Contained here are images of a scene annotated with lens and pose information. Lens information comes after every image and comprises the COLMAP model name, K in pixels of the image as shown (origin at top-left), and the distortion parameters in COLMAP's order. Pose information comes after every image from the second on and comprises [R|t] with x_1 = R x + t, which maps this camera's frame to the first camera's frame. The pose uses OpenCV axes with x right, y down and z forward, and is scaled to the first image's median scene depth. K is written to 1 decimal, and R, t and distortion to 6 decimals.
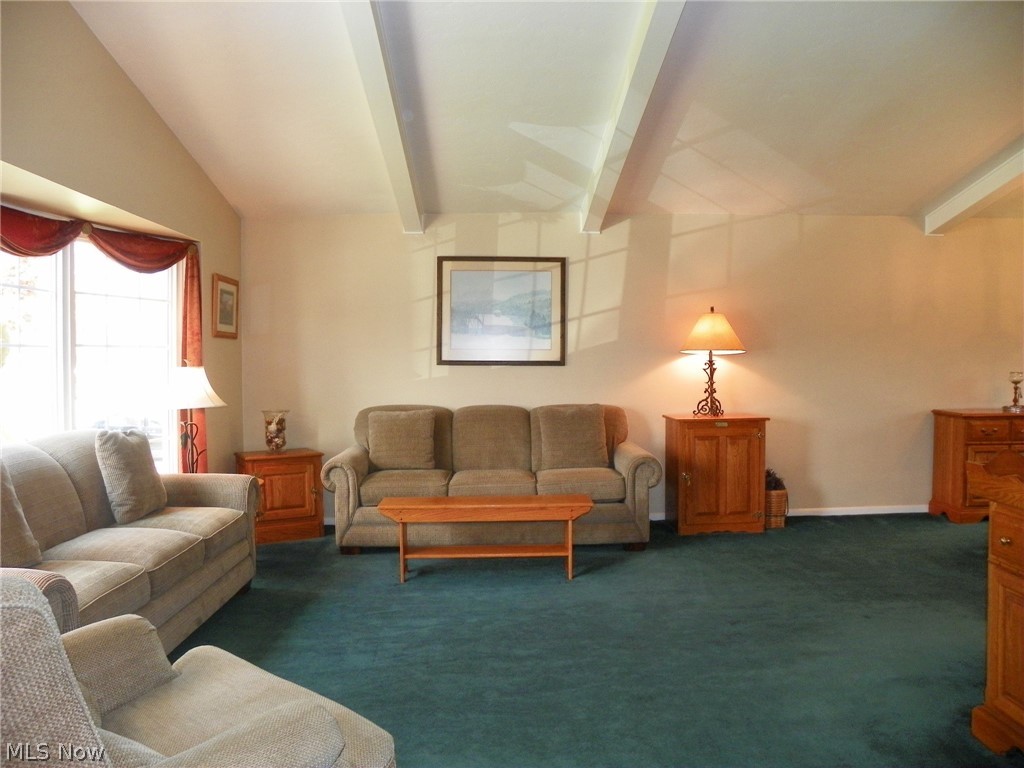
lens RADIAL K [[777.7, 0, 508.8], [0, 777.7, 380.0], [0, 0, 1]] dist [-0.157773, 0.099444]
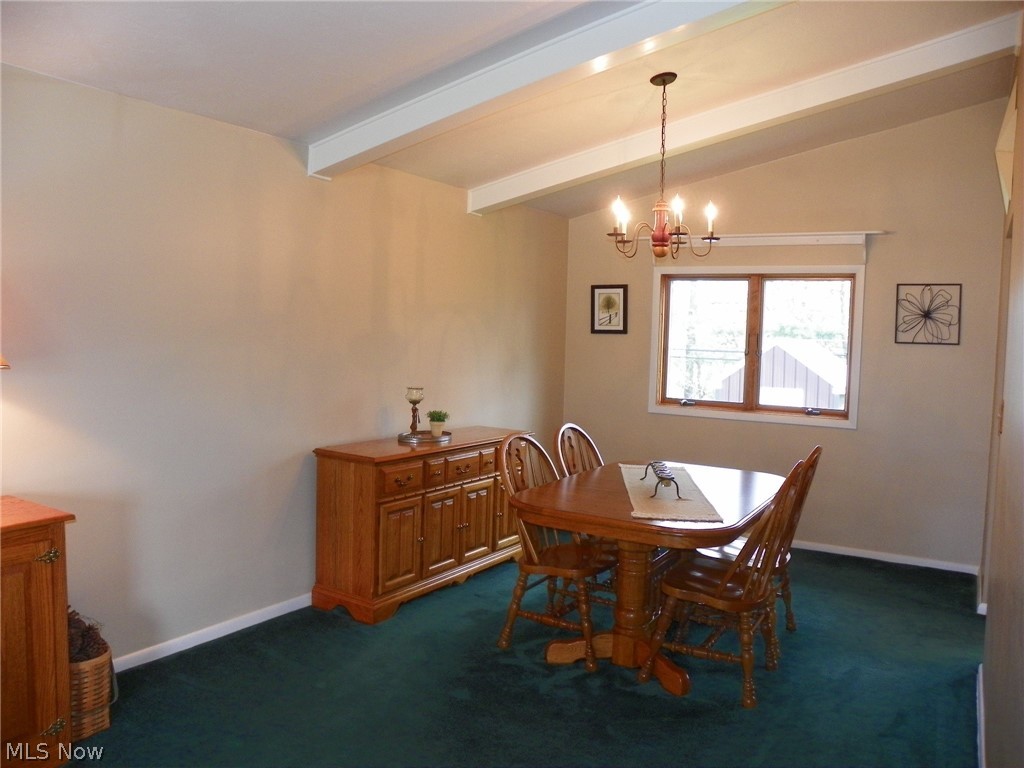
lens RADIAL K [[777.7, 0, 508.8], [0, 777.7, 380.0], [0, 0, 1]] dist [-0.157773, 0.099444]
pose [[0.543731, -0.022908, 0.838947, 0.107371], [-0.006291, 0.999488, 0.031369, -0.042243], [-0.839236, -0.022334, 0.543309, 0.514903]]
